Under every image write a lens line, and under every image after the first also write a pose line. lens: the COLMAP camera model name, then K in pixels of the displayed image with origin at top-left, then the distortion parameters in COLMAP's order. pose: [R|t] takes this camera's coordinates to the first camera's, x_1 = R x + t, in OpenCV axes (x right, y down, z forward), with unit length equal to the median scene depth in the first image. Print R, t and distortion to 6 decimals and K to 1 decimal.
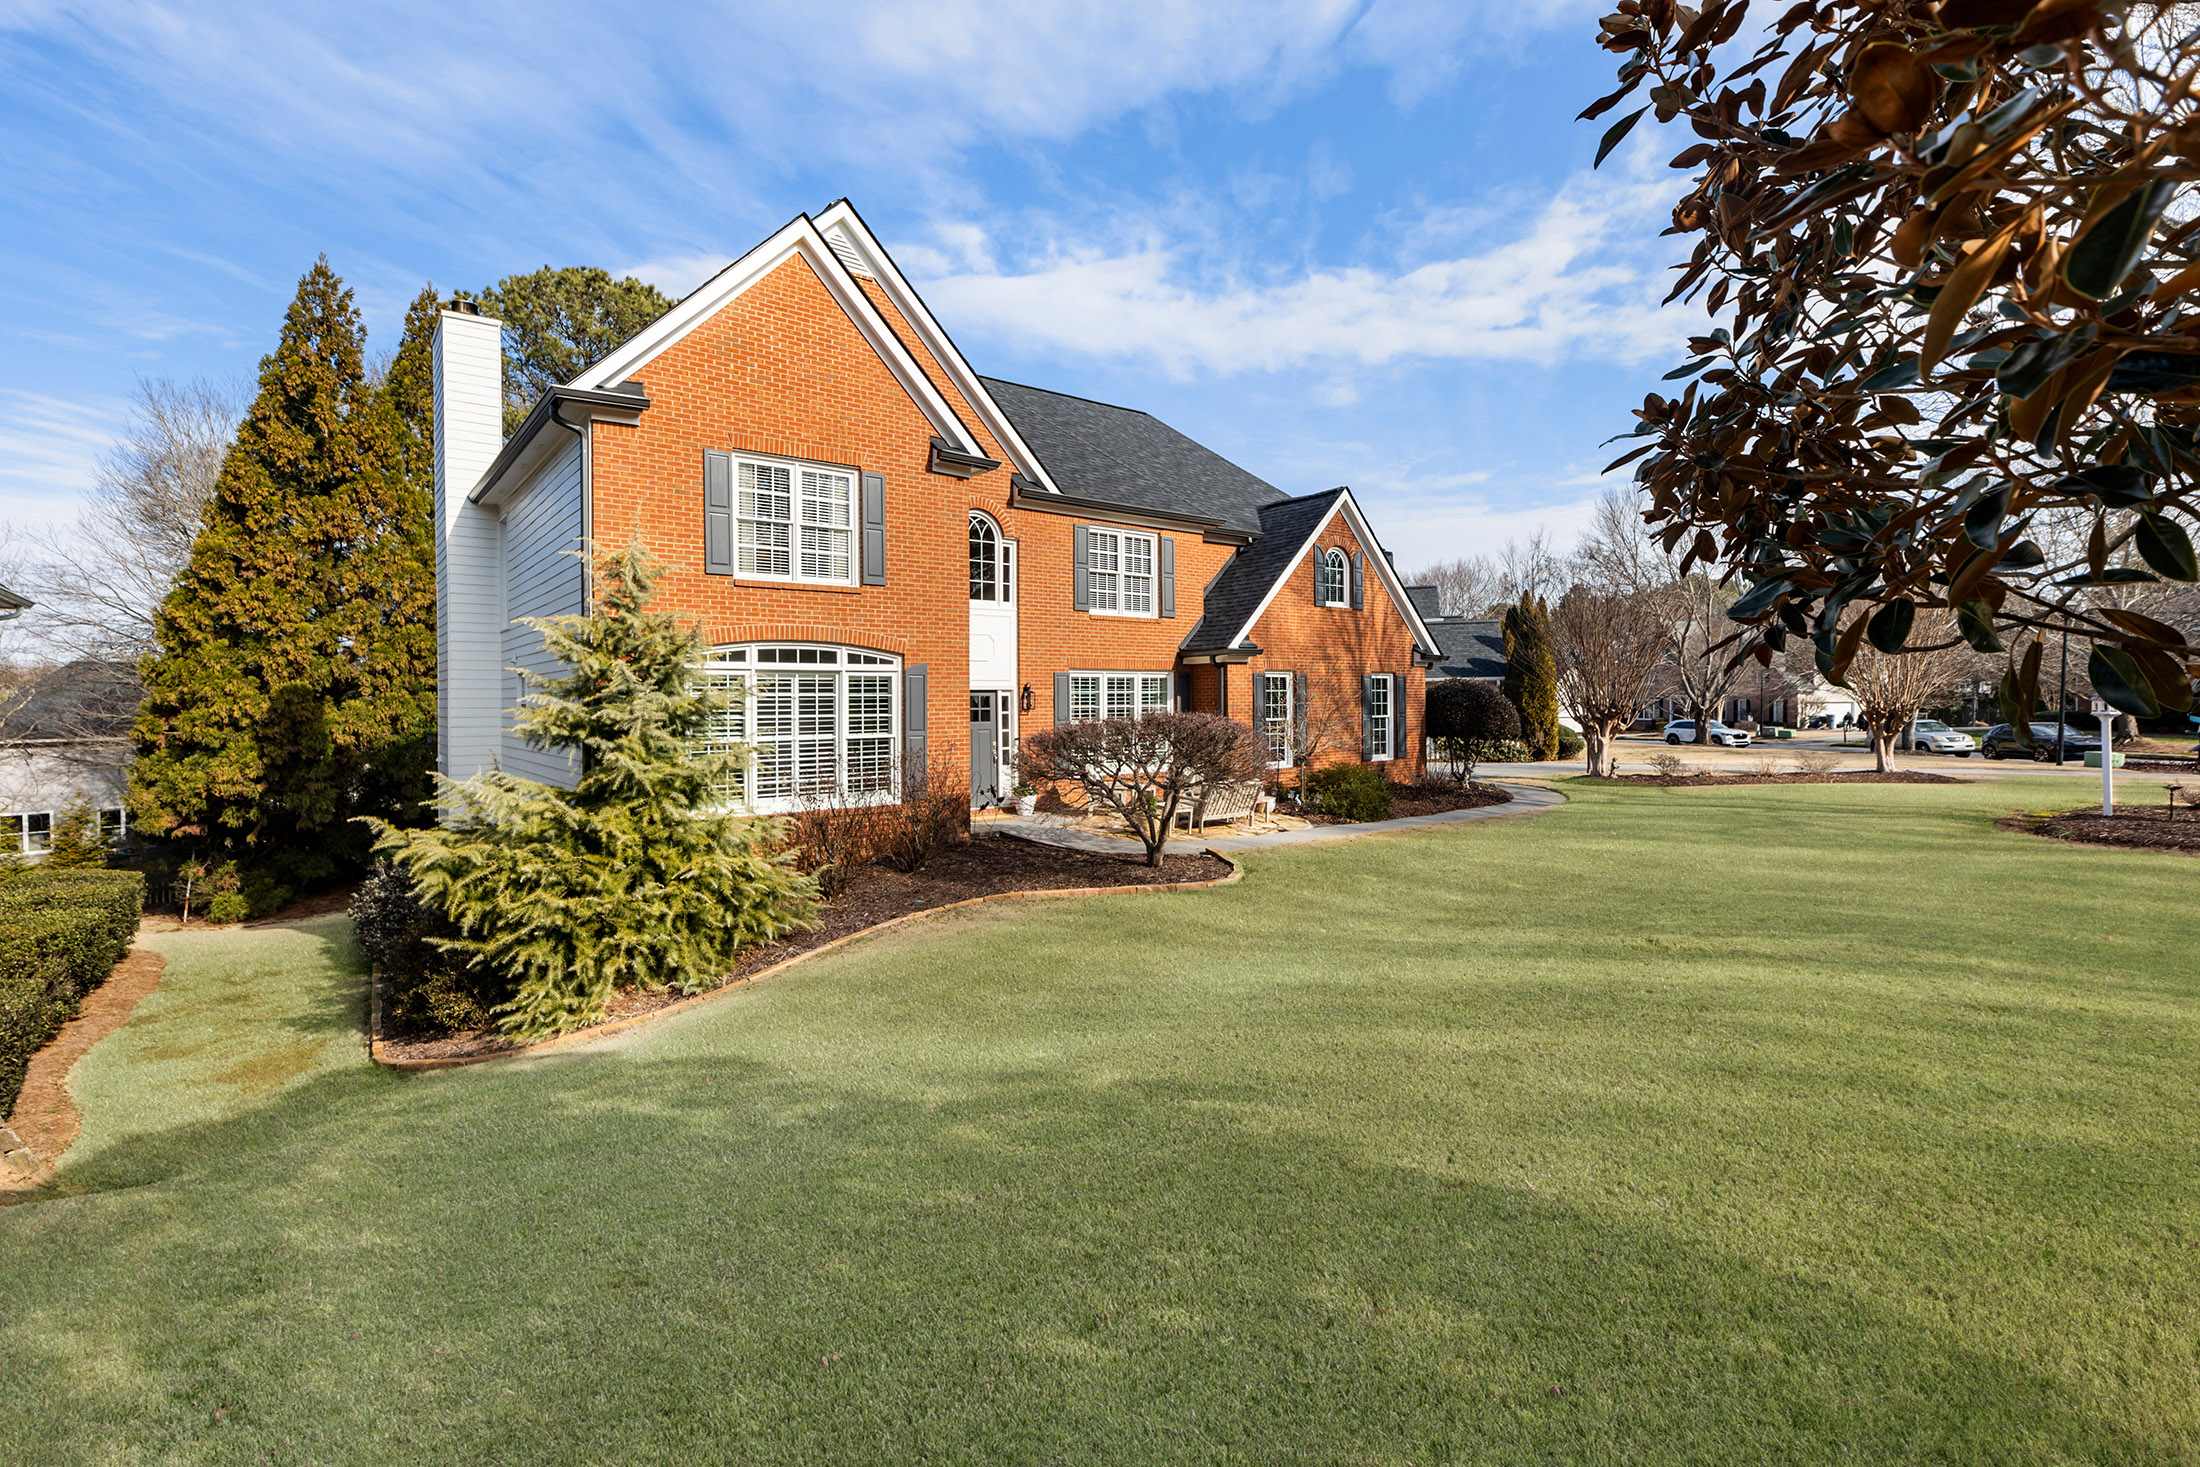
lens RADIAL K [[969.2, 0, 1105.3], [0, 969.2, 698.4], [0, 0, 1]] dist [0.002021, 0.000095]
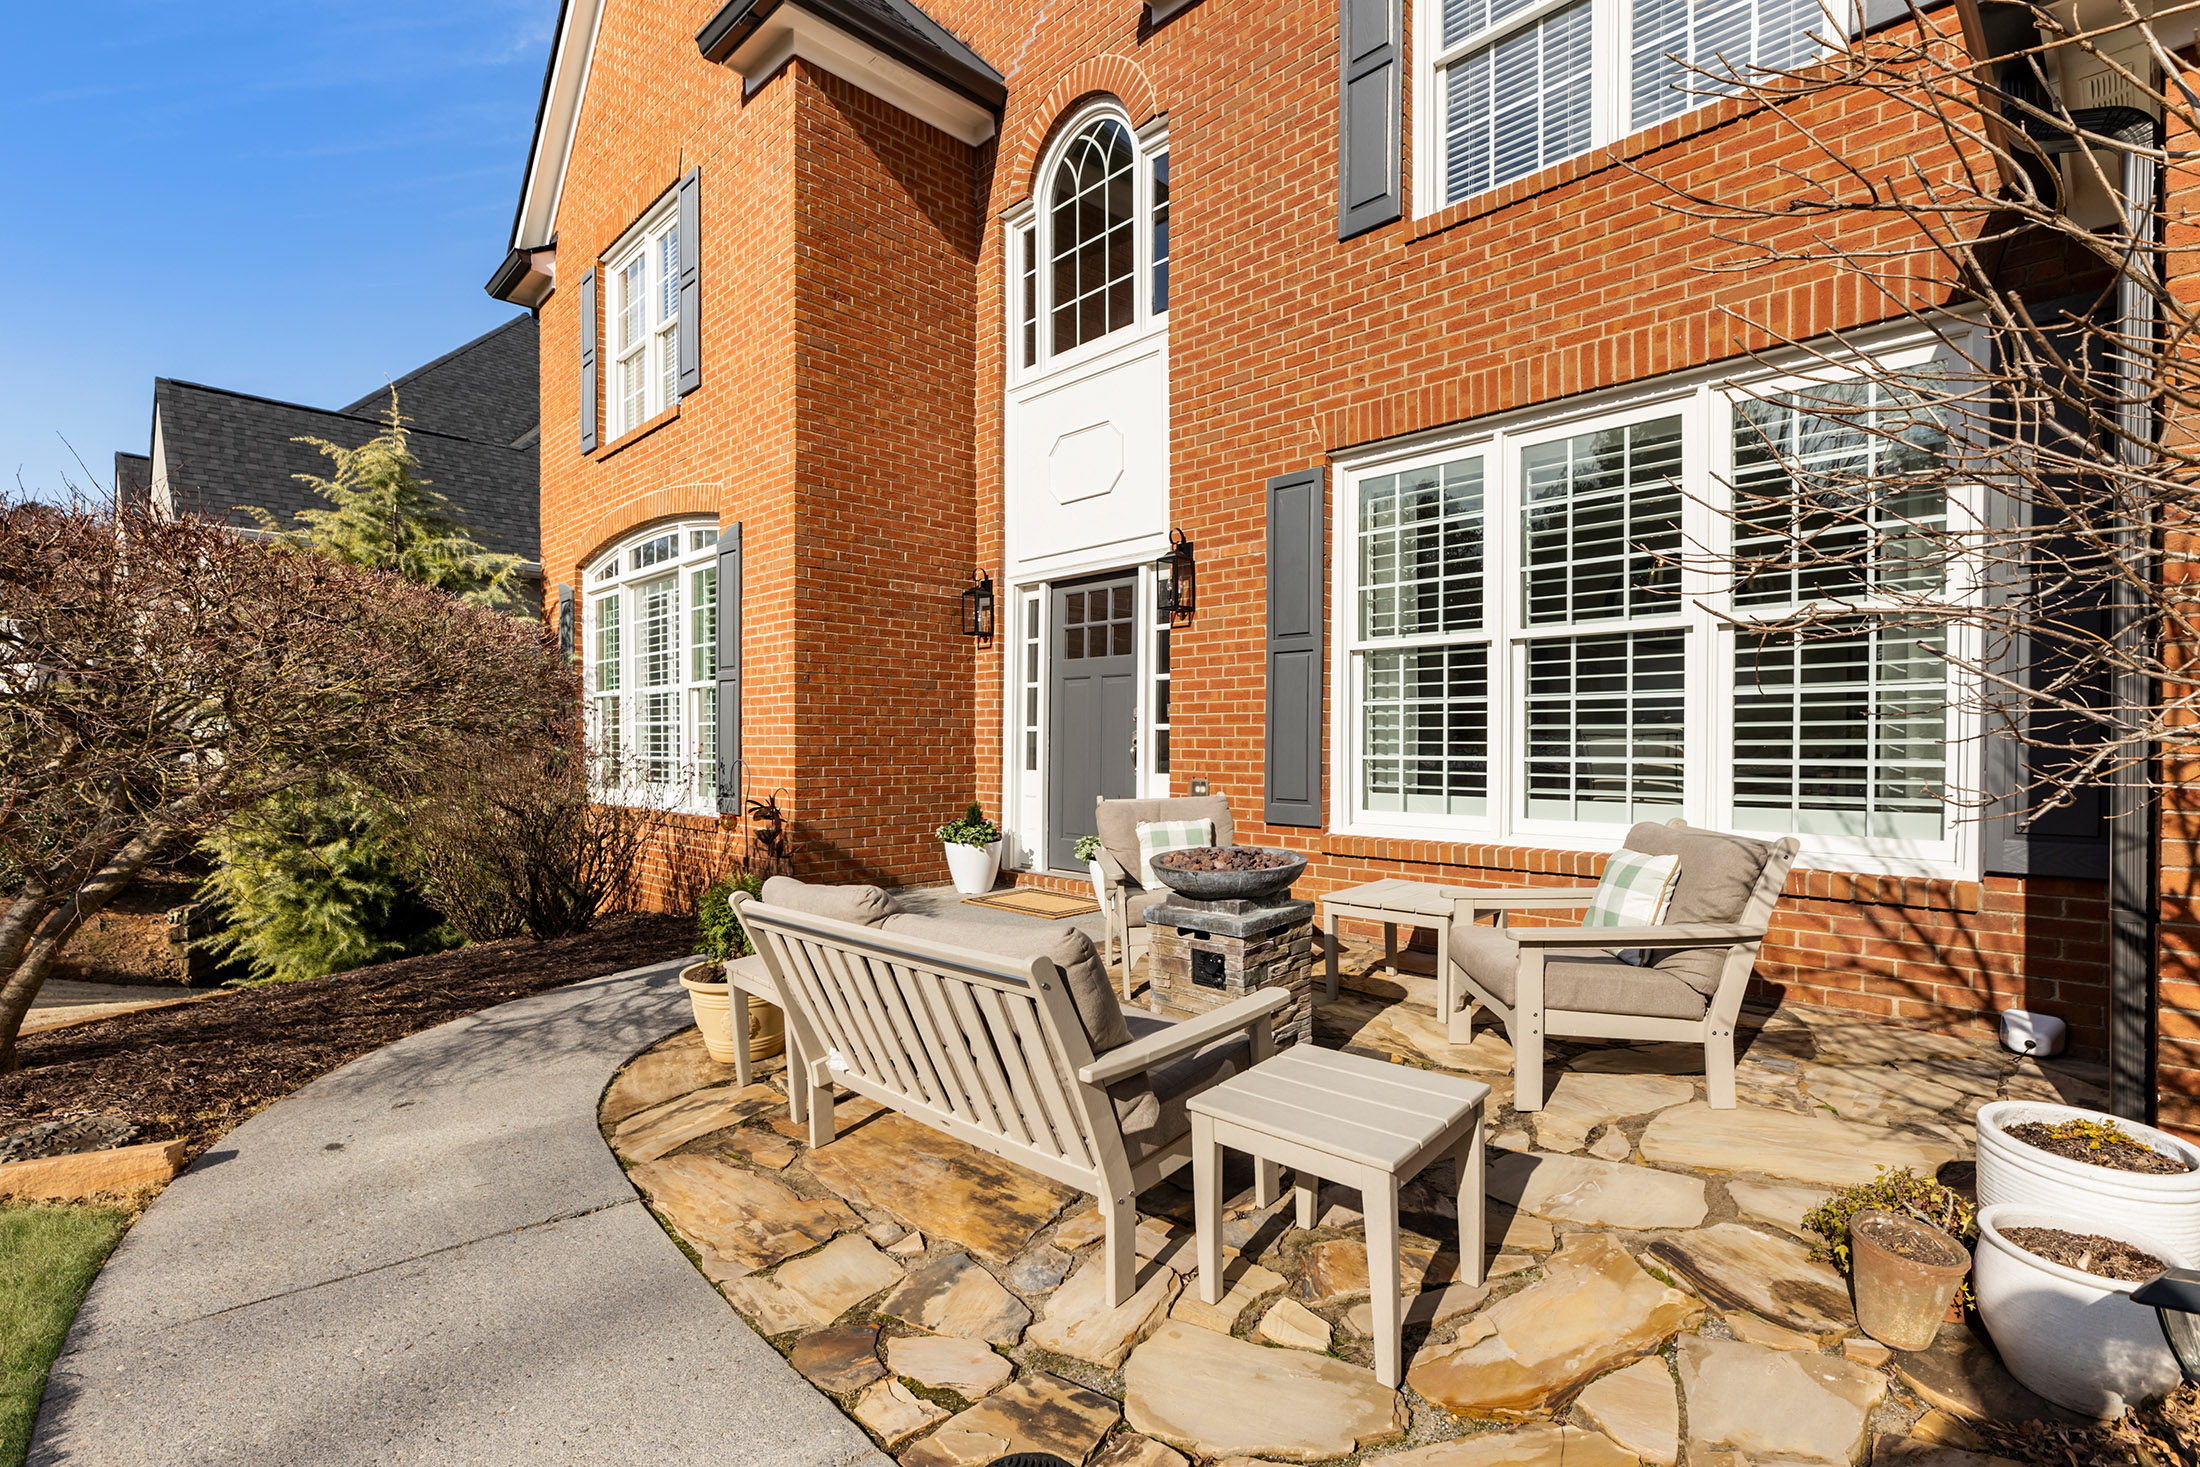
lens RADIAL K [[1028.8, 0, 1088.9], [0, 1028.8, 743.7], [0, 0, 1]] dist [0.001198, 0.000105]
pose [[0.105763, 0.012398, -0.994314, 0.274744], [0.002640, 0.999915, 0.012749, 0.053743], [0.994388, -0.003974, 0.105722, 0.944678]]
